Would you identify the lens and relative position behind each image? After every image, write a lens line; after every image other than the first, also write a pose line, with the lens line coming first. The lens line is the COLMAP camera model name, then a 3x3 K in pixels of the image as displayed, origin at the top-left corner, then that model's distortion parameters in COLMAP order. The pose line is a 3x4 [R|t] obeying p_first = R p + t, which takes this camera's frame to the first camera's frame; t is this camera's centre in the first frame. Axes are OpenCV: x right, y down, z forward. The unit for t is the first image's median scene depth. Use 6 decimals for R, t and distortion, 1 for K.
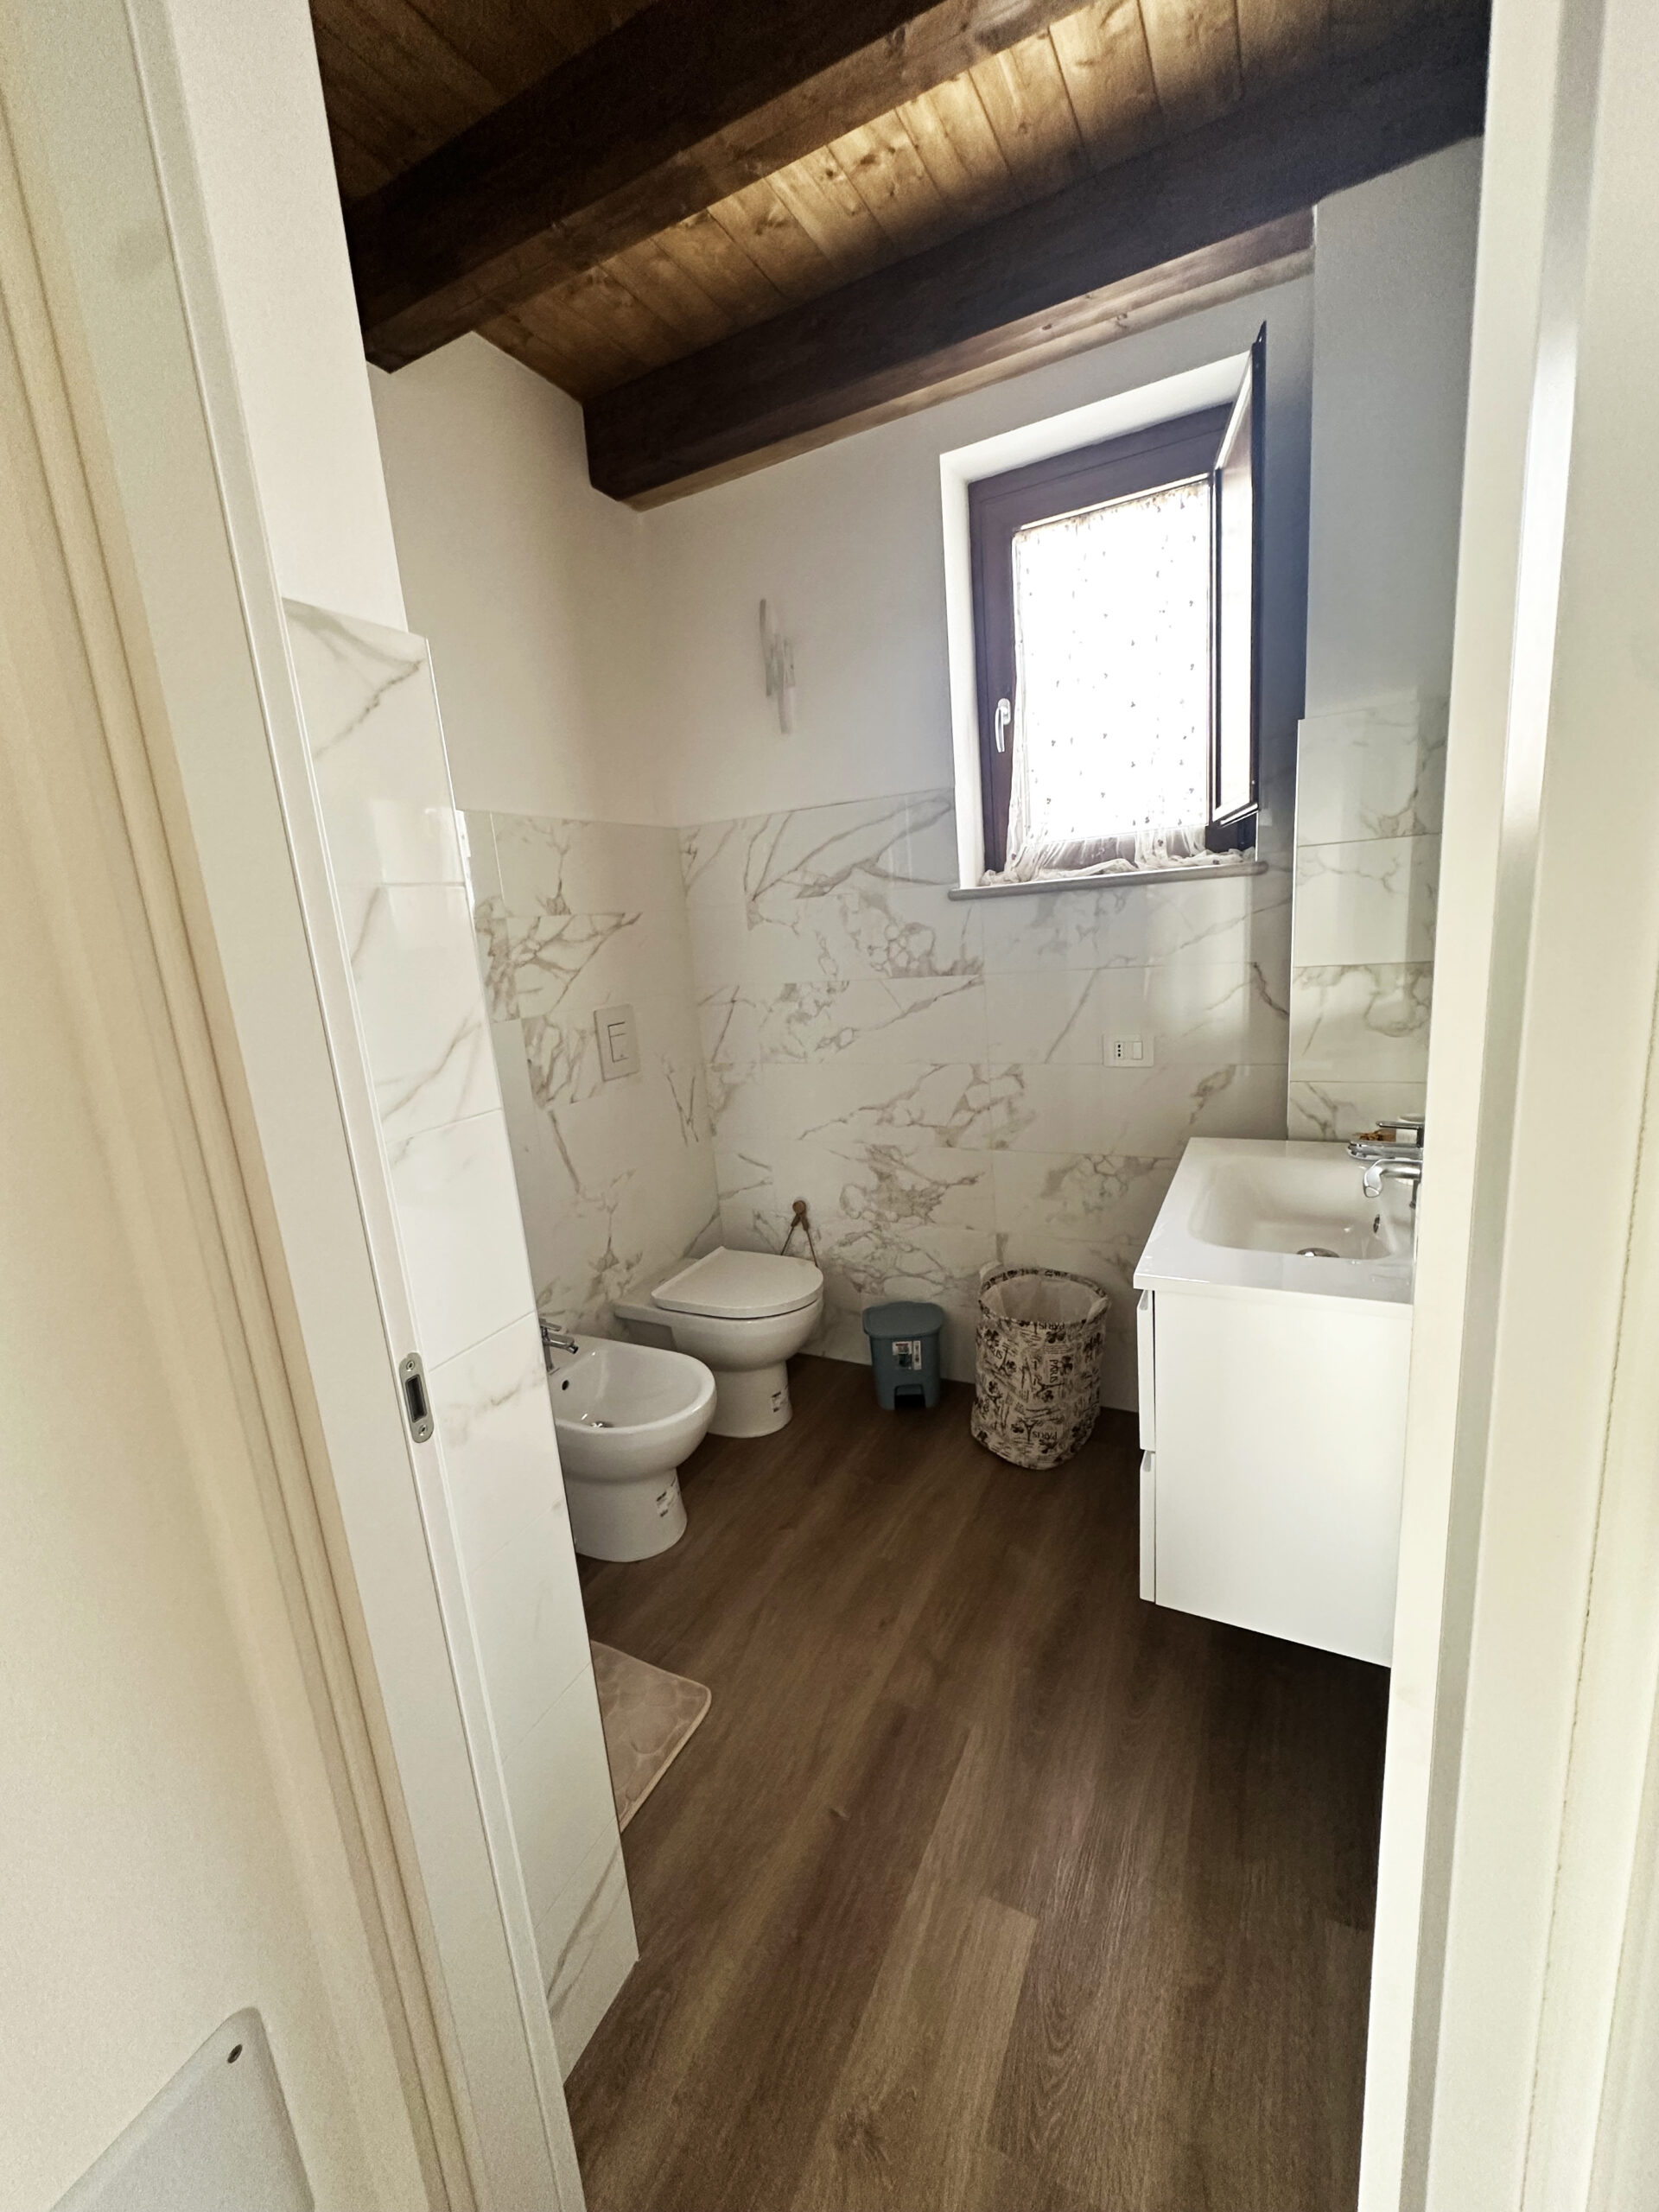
lens RADIAL K [[892.5, 0, 829.5], [0, 892.5, 1106.0], [0, 0, 1]] dist [-0.000016, -0.000263]
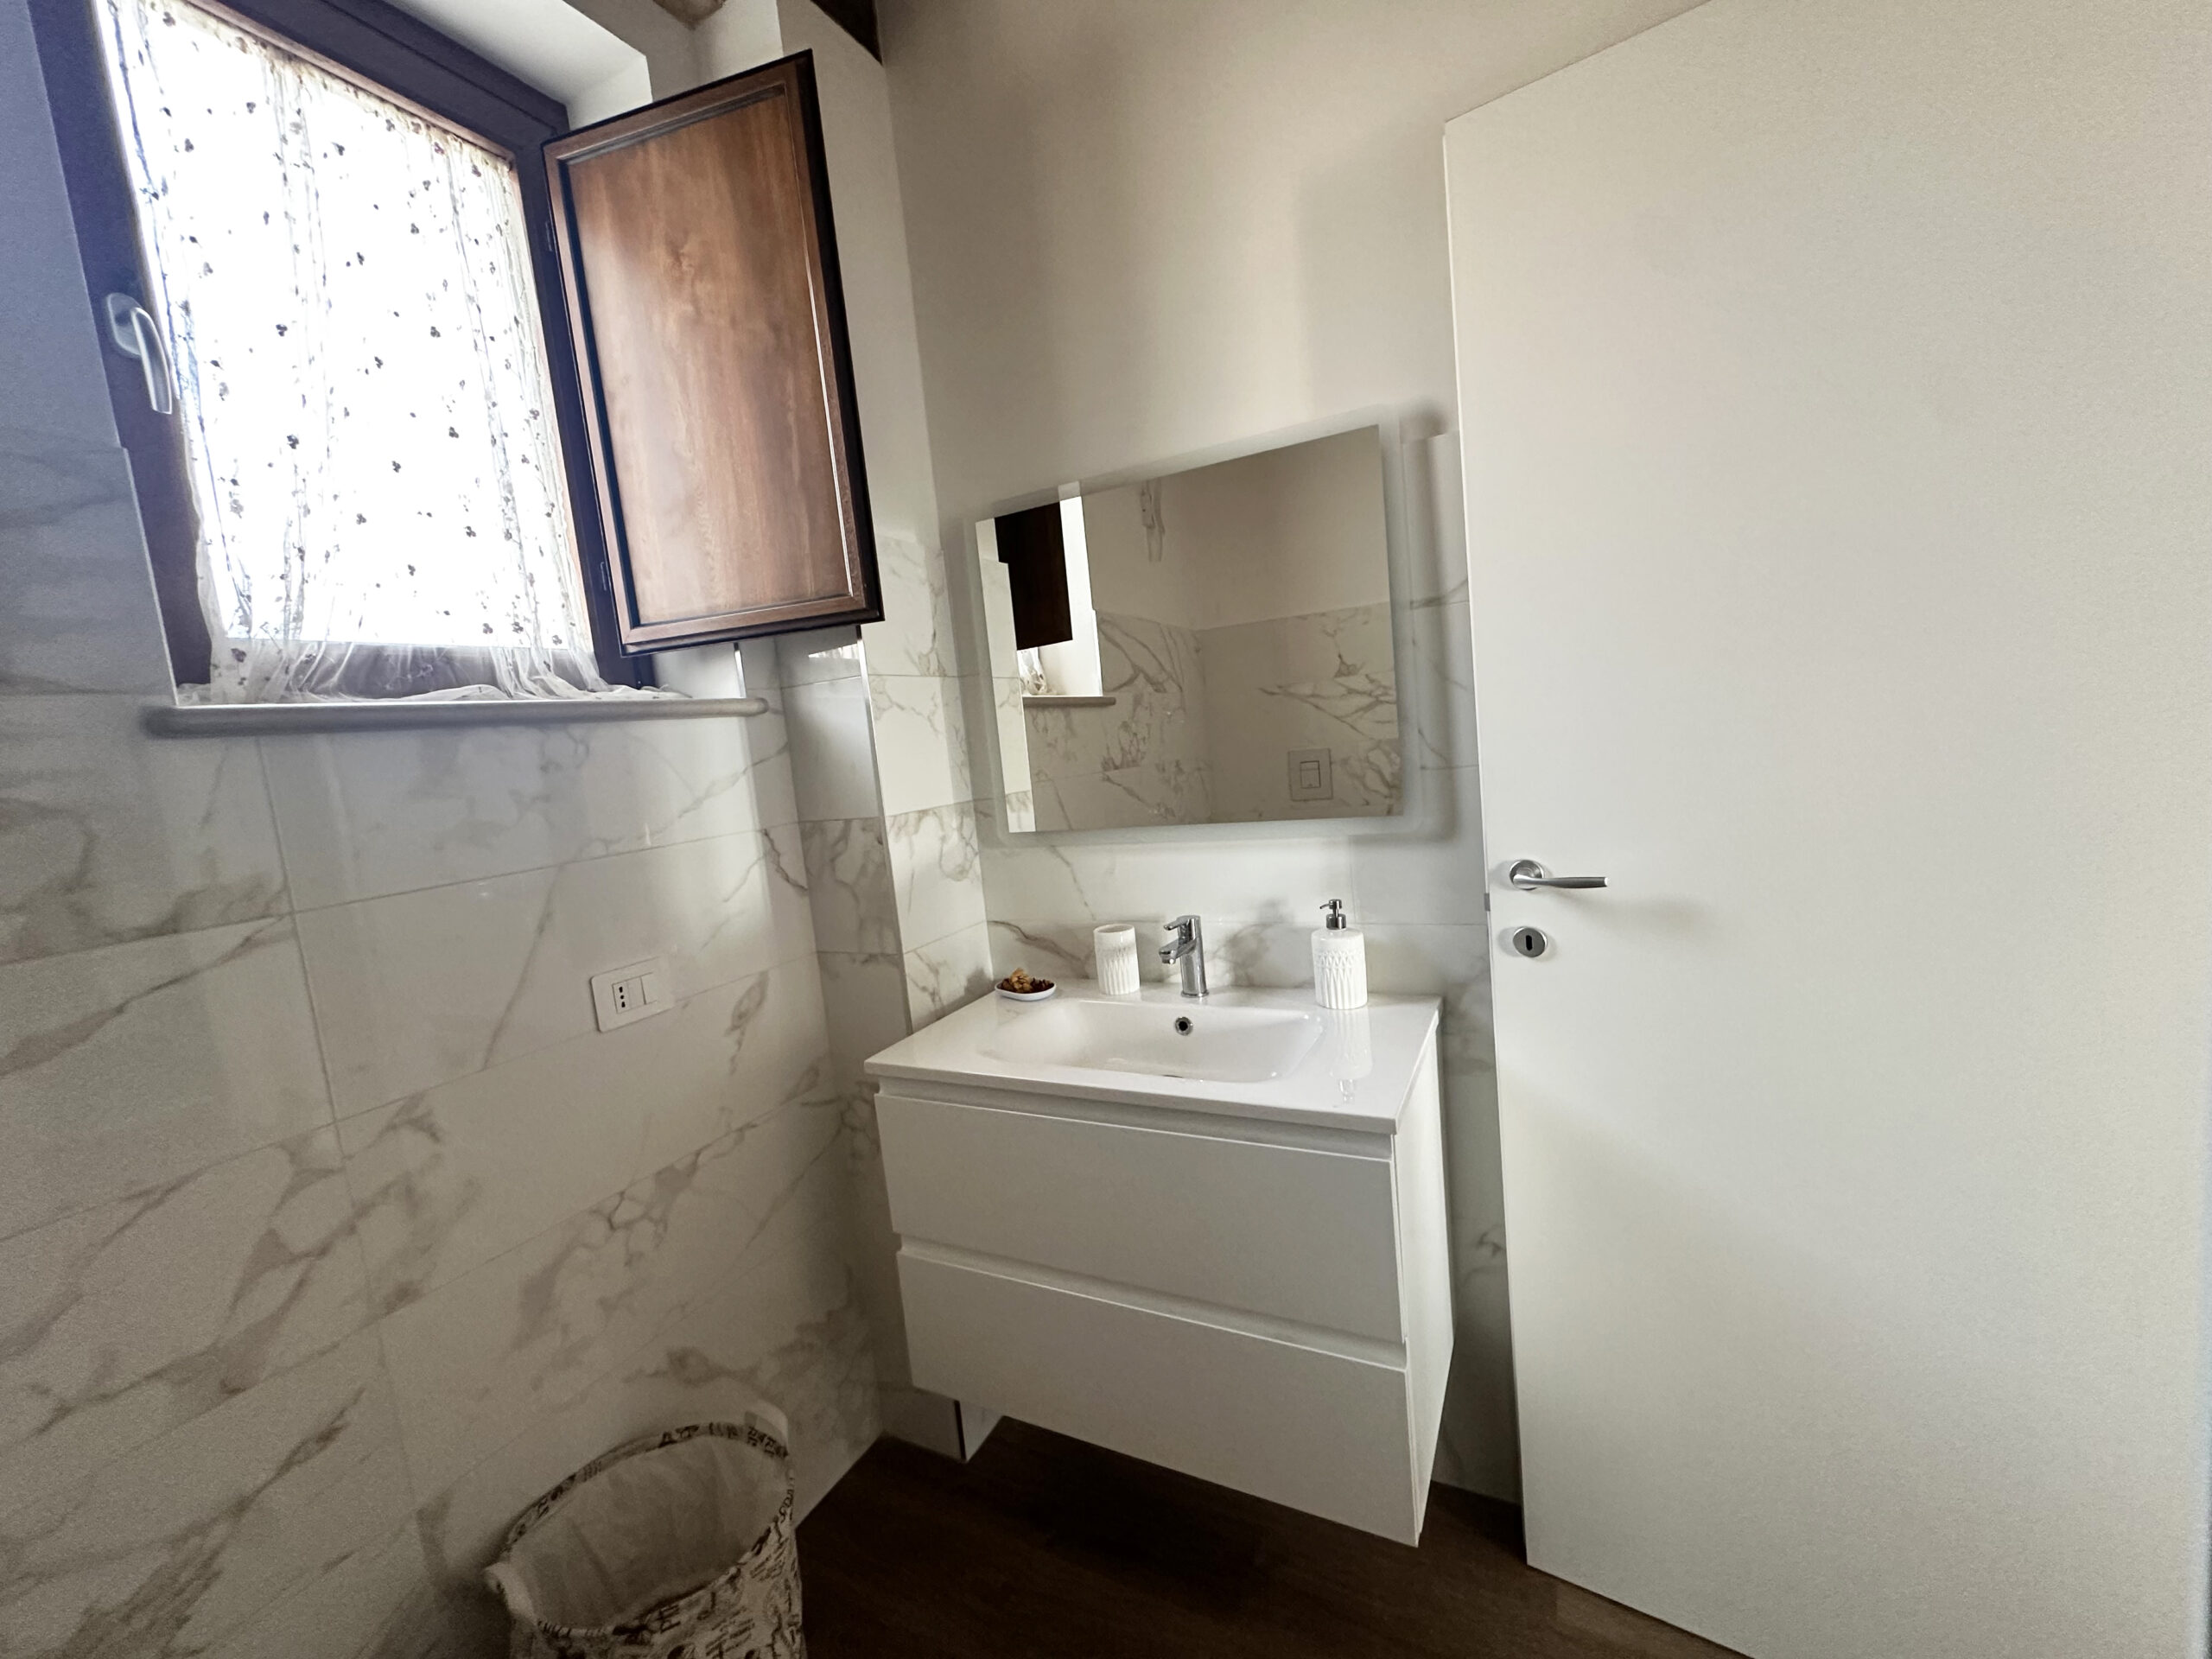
lens RADIAL K [[892.5, 0, 1106.0], [0, 892.5, 829.5], [0, 0, 1]] dist [-0.000016, -0.000263]
pose [[-0.003942, -0.024654, 0.999688, -0.249256], [0.305343, 0.951922, 0.024680, -0.082649], [-0.952234, 0.305346, 0.003775, 0.650933]]
